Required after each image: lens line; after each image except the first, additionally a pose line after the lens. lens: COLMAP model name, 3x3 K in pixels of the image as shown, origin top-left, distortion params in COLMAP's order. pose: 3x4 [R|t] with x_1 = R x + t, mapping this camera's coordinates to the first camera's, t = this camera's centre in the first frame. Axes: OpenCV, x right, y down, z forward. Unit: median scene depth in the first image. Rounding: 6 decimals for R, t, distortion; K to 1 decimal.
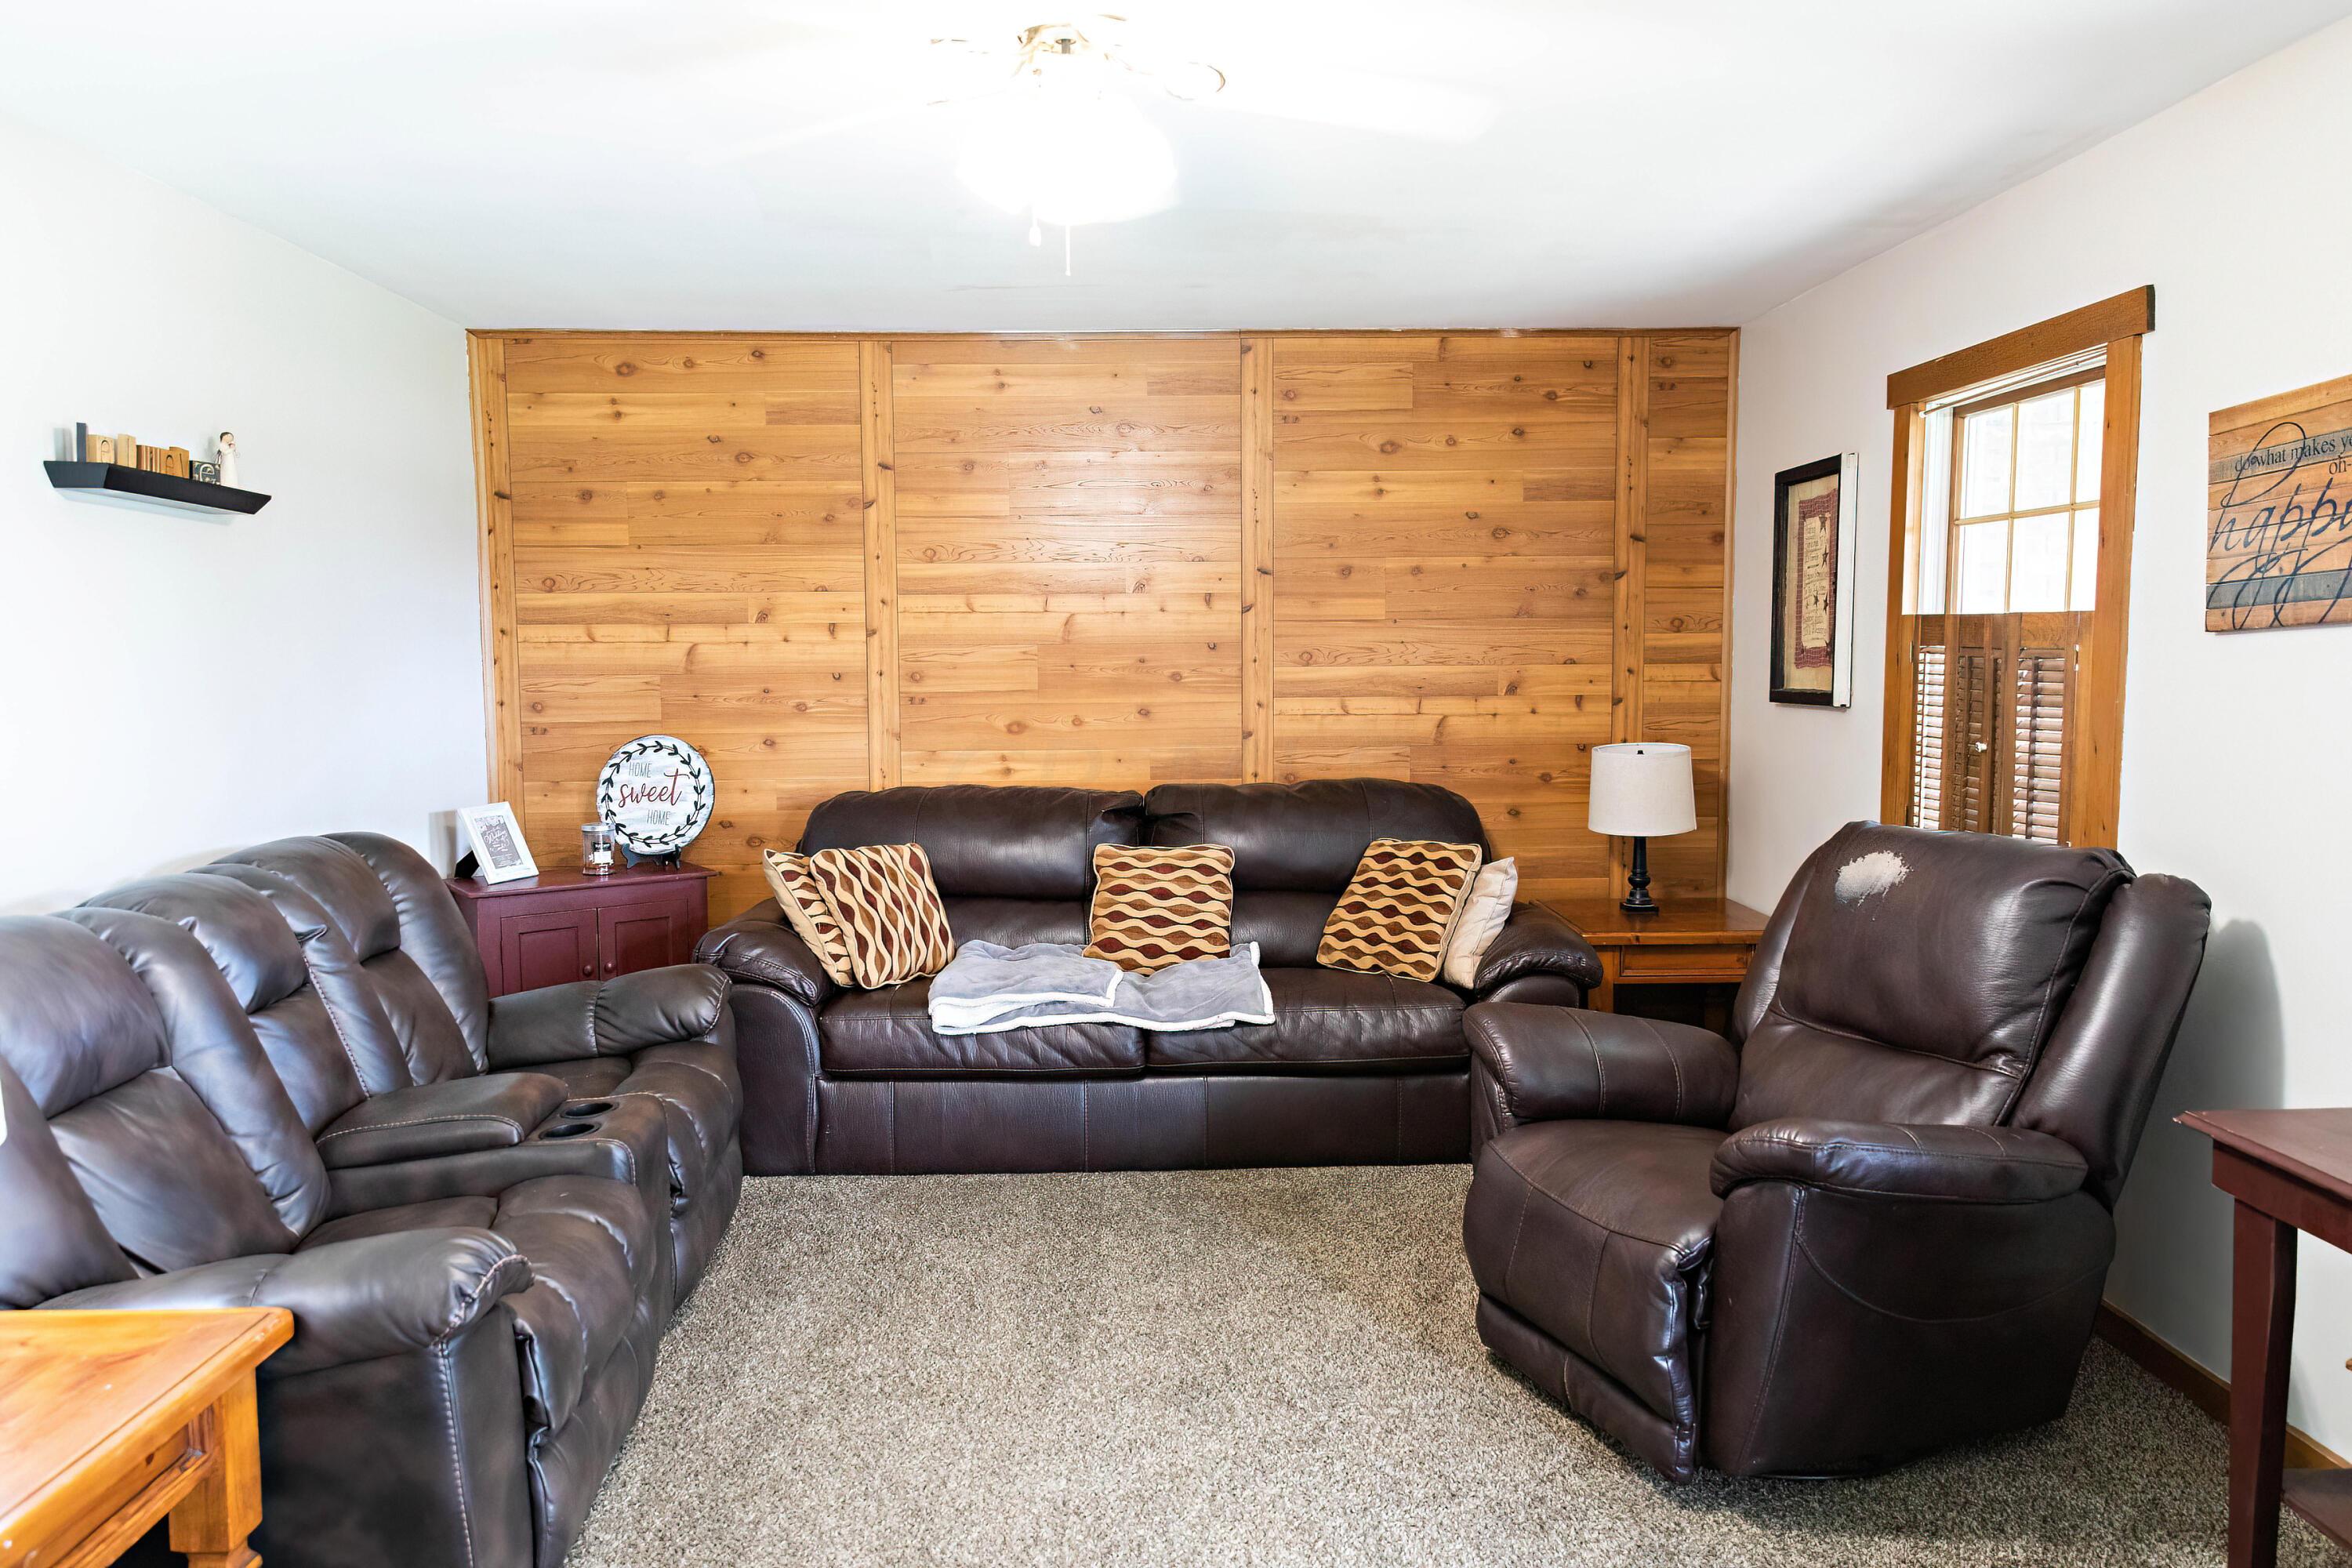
lens RADIAL K [[1617.1, 0, 1176.0], [0, 1617.1, 784.0], [0, 0, 1]] dist [0.018865, -0.002619]
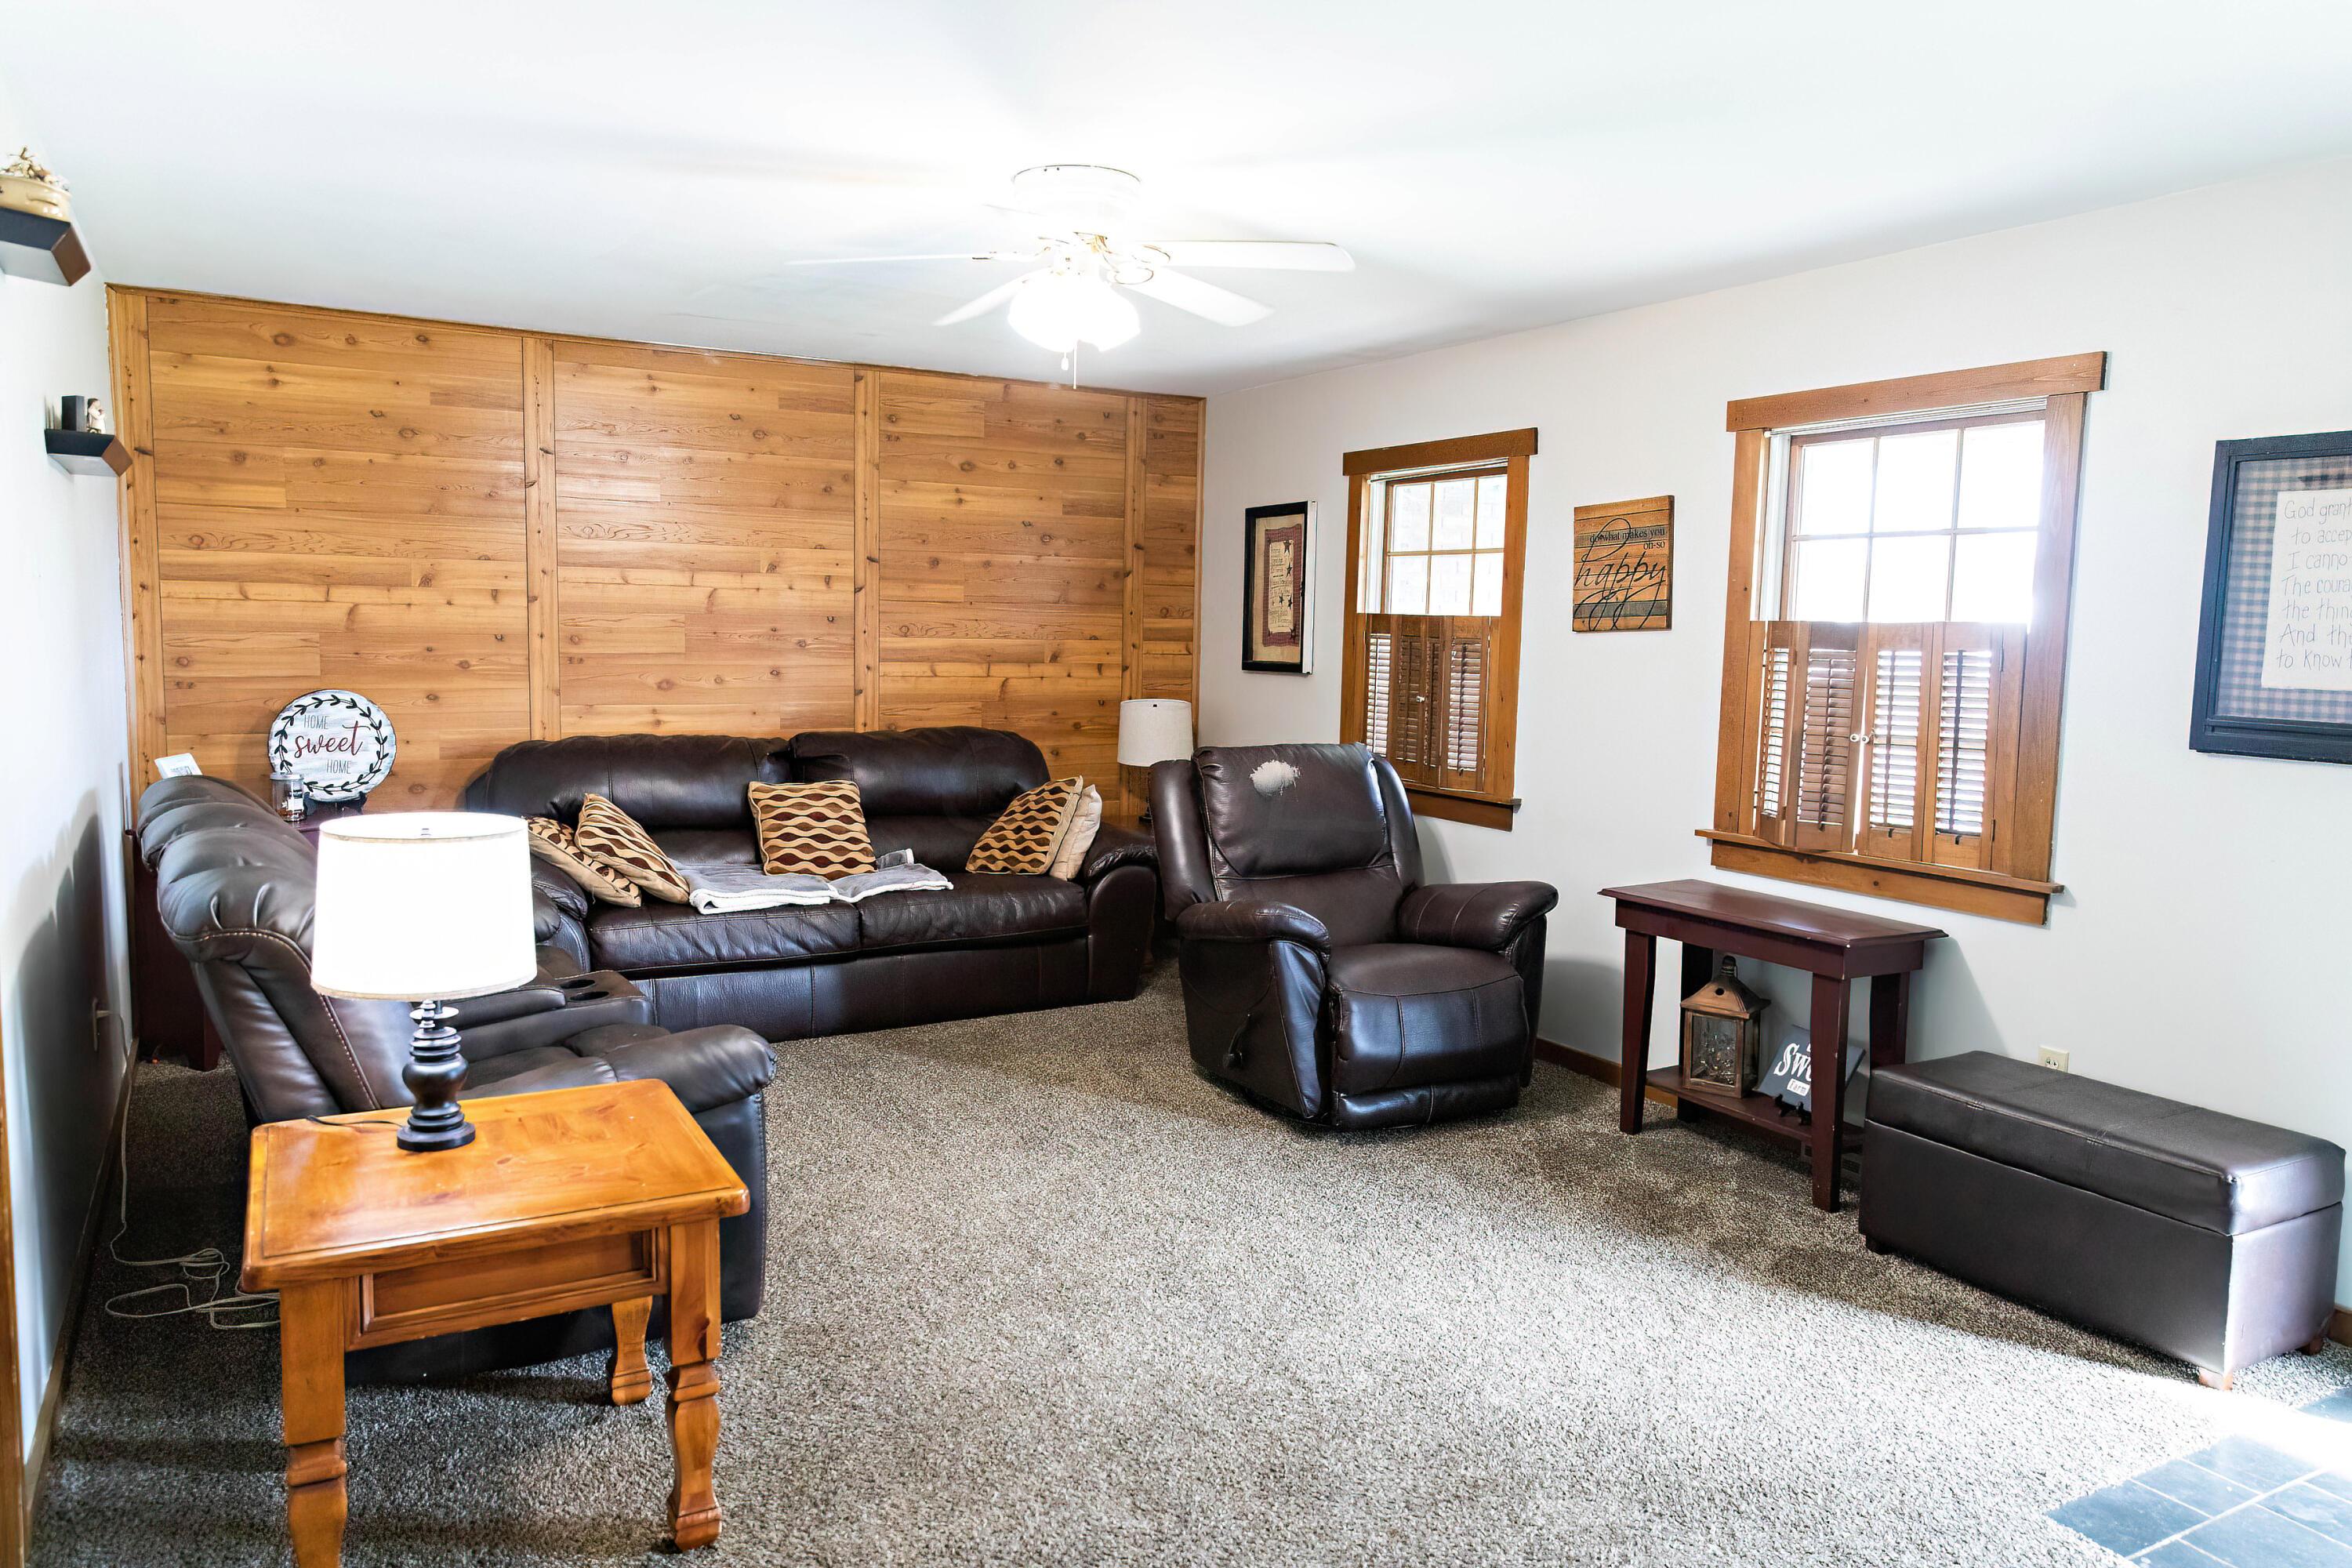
lens RADIAL K [[1572.5, 0, 1176.0], [0, 1572.5, 784.0], [0, 0, 1]] dist [0.014567, -0.002627]
pose [[0.881049, -0.023479, 0.472442, -0.319125], [0.013912, 0.999621, 0.023734, 0.014781], [-0.472820, -0.014338, 0.881042, -0.174127]]
